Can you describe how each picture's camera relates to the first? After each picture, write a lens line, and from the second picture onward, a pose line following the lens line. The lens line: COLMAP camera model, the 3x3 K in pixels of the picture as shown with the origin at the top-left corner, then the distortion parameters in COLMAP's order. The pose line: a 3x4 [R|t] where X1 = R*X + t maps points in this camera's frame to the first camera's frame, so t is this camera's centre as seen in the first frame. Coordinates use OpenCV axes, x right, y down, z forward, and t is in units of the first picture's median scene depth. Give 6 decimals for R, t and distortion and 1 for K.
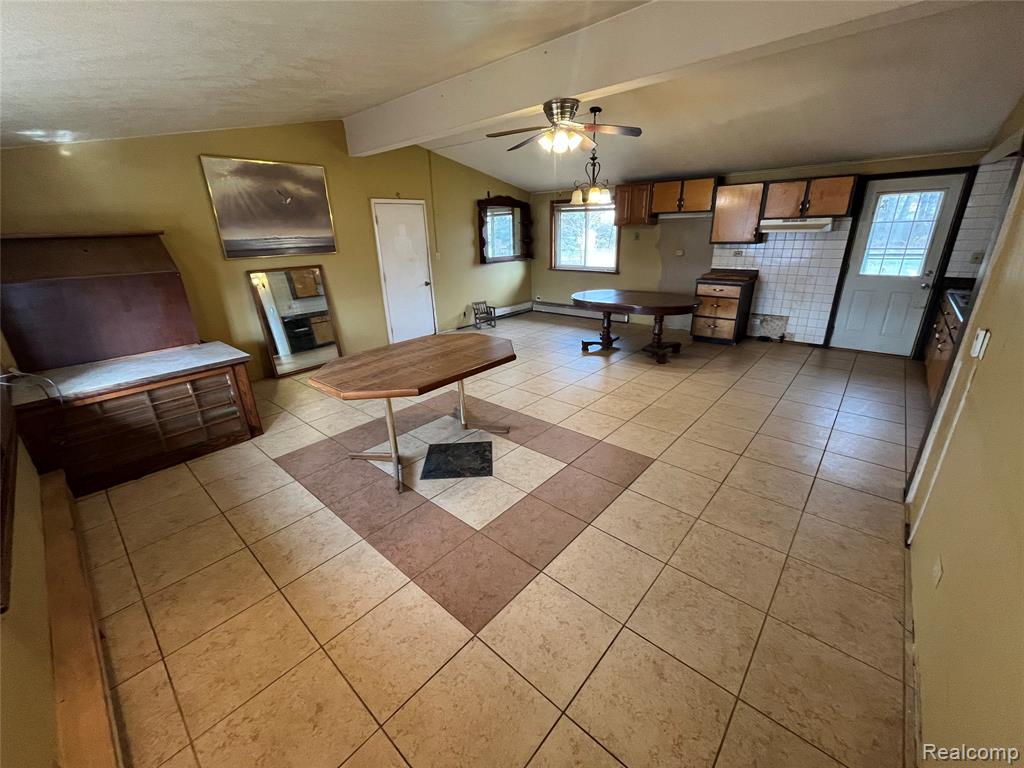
lens RADIAL K [[413.3, 0, 512.6], [0, 413.3, 382.4], [0, 0, 1]] dist [-0.001337, -0.000632]
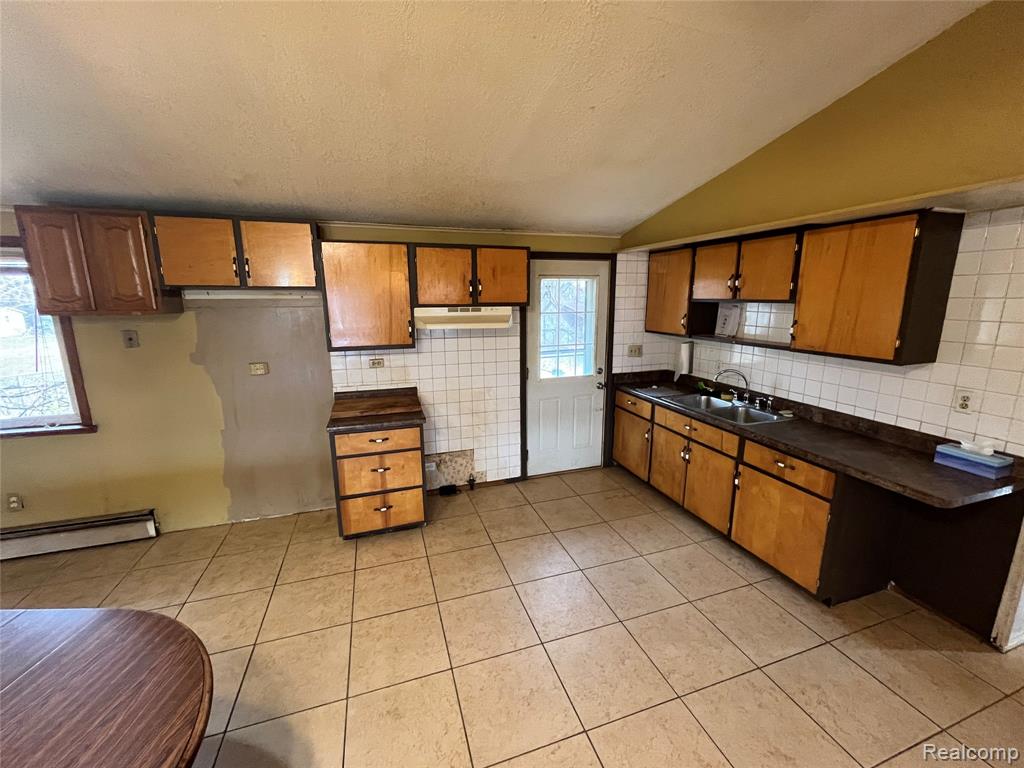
lens RADIAL K [[413.3, 0, 515.6], [0, 413.3, 382.3], [0, 0, 1]] dist [-0.001337, -0.000632]
pose [[0.501798, -0.147453, 0.852324, 0.167997], [0.292561, 0.956223, -0.006816, -0.241934], [-0.814007, 0.252777, 0.522970, 0.593905]]
